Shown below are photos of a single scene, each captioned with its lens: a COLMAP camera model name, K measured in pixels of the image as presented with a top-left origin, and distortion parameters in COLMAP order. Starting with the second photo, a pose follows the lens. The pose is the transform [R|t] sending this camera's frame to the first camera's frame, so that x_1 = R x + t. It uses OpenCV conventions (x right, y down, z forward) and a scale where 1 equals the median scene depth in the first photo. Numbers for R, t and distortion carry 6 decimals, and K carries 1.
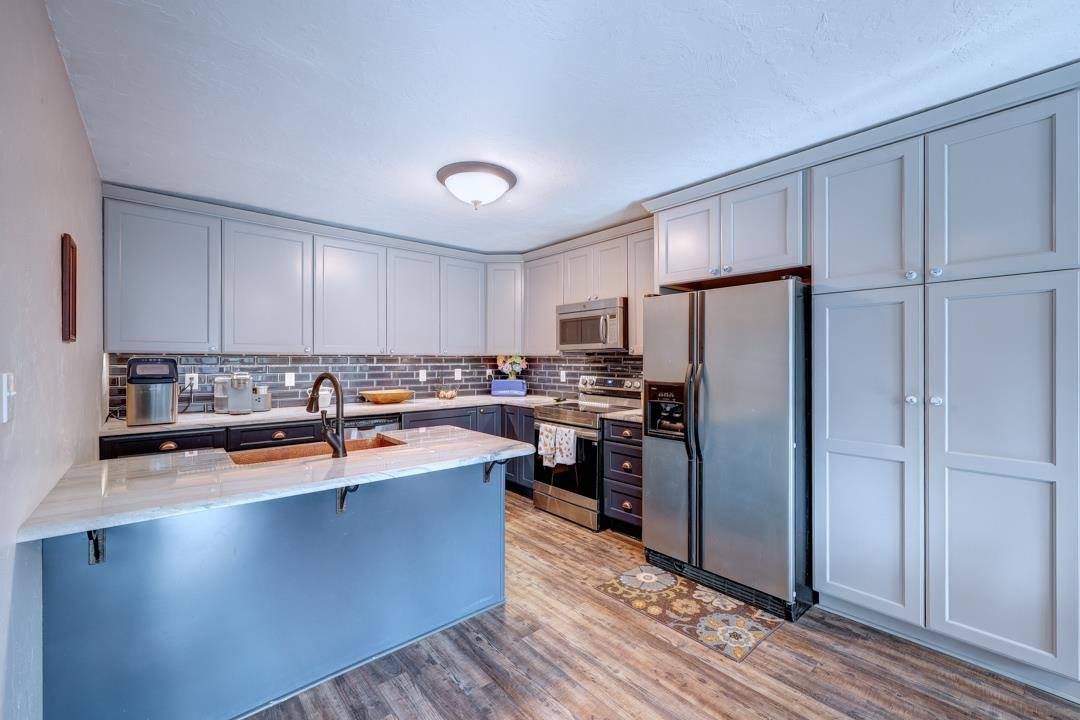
lens RADIAL K [[437.3, 0, 538.0], [0, 437.3, 362.7], [0, 0, 1]] dist [-0.002988, -0.000365]
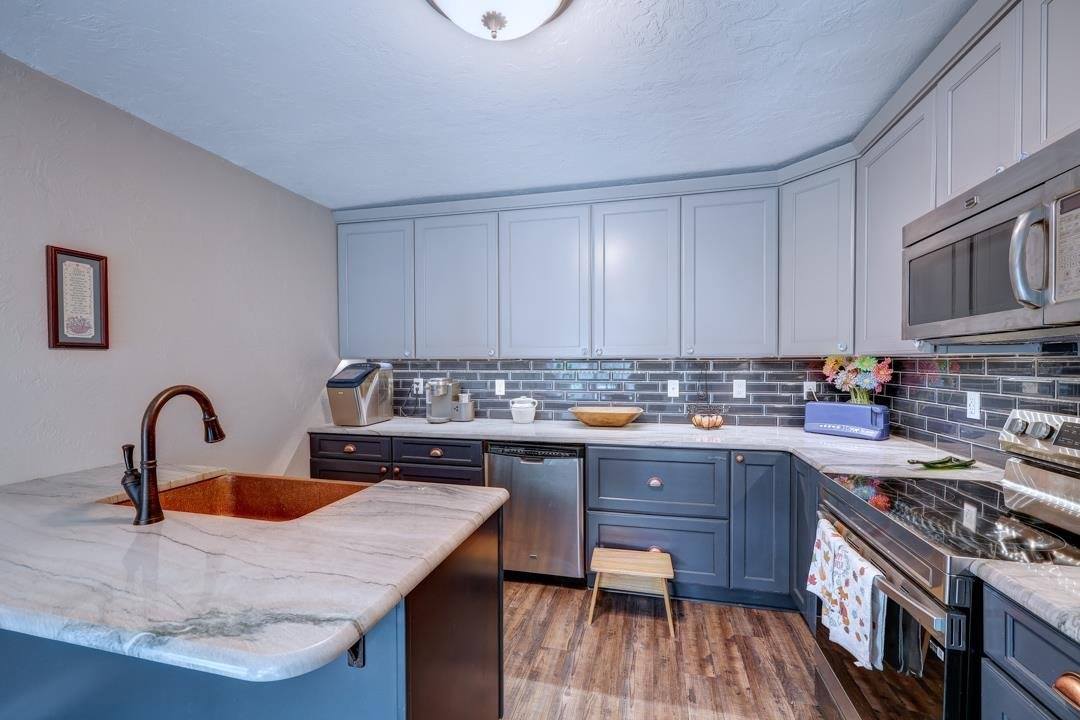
lens RADIAL K [[435.0, 0, 549.1], [0, 435.0, 369.4], [0, 0, 1]] dist [0.000817, -0.000047]
pose [[0.583718, 0.007250, -0.811924, 0.172797], [-0.004034, 0.999974, 0.006029, -0.003072], [0.811946, -0.000244, 0.583732, 0.504546]]
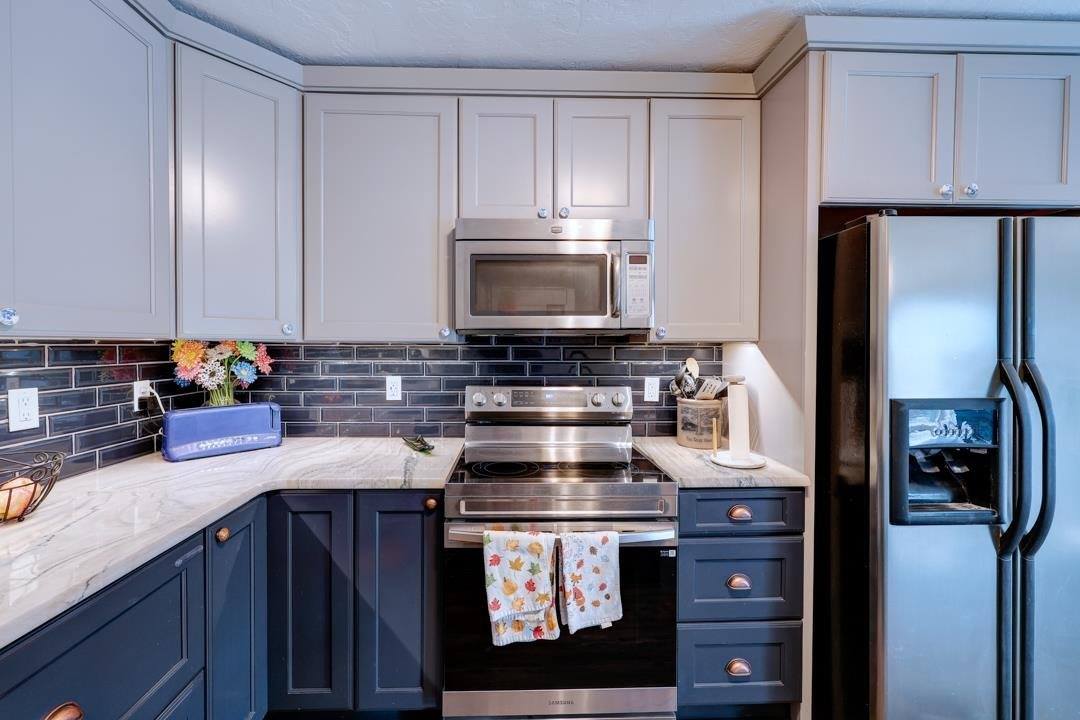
lens RADIAL K [[440.2, 0, 530.7], [0, 440.2, 352.4], [0, 0, 1]] dist [0.003247, 0.000032]
pose [[0.631281, -0.010369, 0.775485, -0.227215], [0.004967, 0.999944, 0.009326, -0.010242], [-0.775538, -0.002035, 0.631298, 0.678939]]
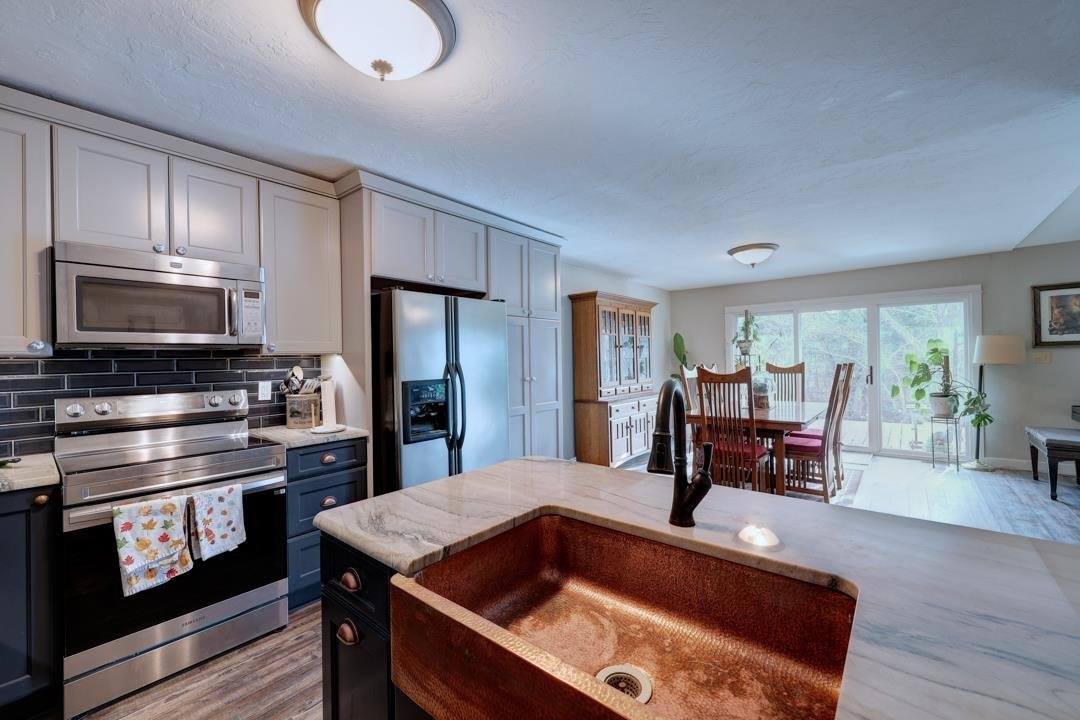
lens RADIAL K [[435.9, 0, 544.3], [0, 435.9, 358.4], [0, 0, 1]] dist [-0.002653, -0.000215]
pose [[-0.160352, 0.003179, 0.987055, -0.457387], [0.024180, 0.999707, 0.000709, -0.001455], [-0.986764, 0.023980, -0.160382, 0.580945]]
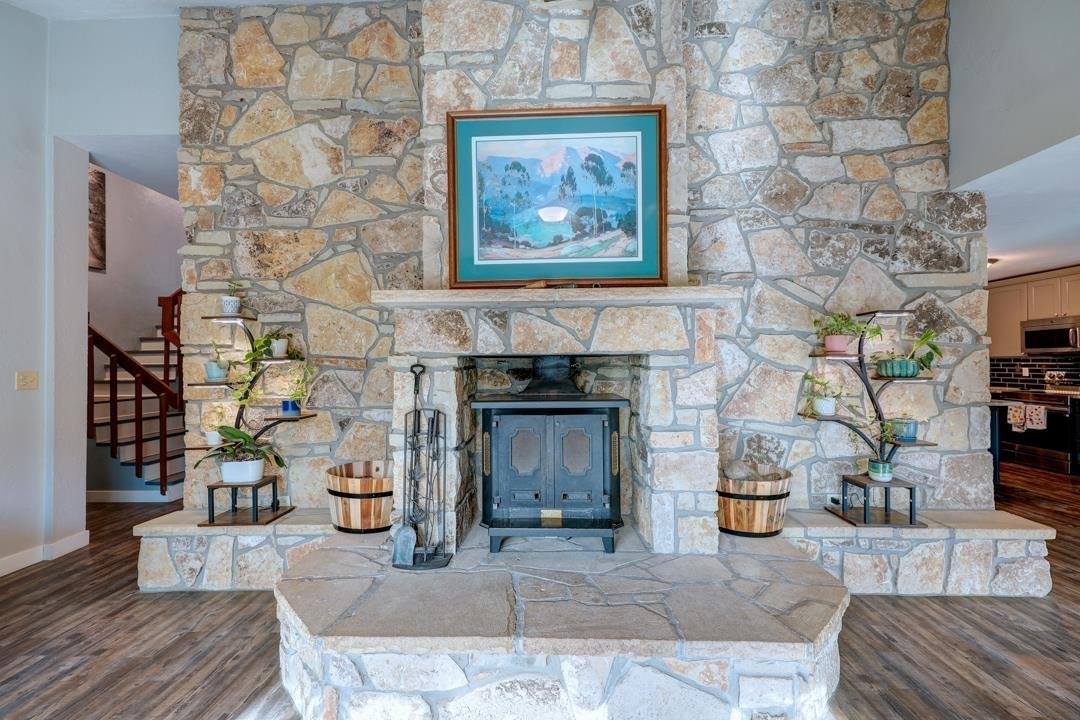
lens RADIAL K [[437.3, 0, 538.0], [0, 437.3, 362.7], [0, 0, 1]] dist [-0.002988, -0.000365]
pose [[0.742660, -0.014173, -0.669519, -0.171869], [0.007871, 0.999892, -0.012436, 0.008543], [0.669622, 0.003965, 0.742691, -1.060885]]
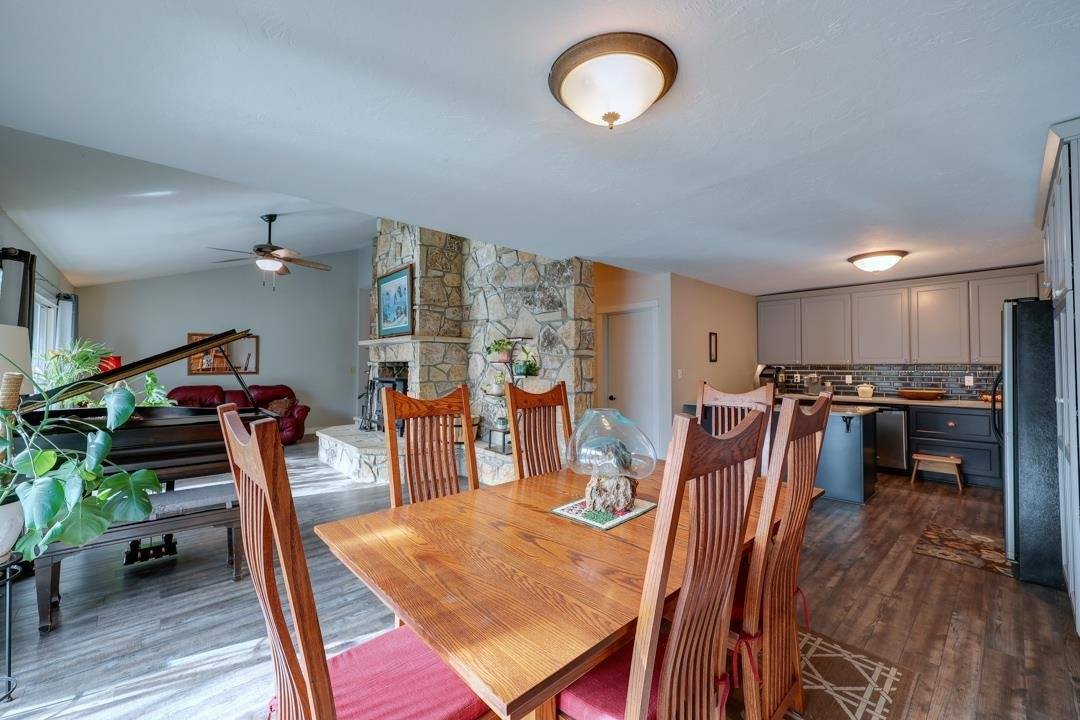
lens RADIAL K [[435.9, 0, 544.3], [0, 435.9, 358.4], [0, 0, 1]] dist [-0.002653, -0.000215]
pose [[0.031856, -0.024260, -0.999198, 0.942373], [-0.011661, 0.999628, -0.024642, 0.011213], [0.999424, 0.012437, 0.031561, -0.195965]]
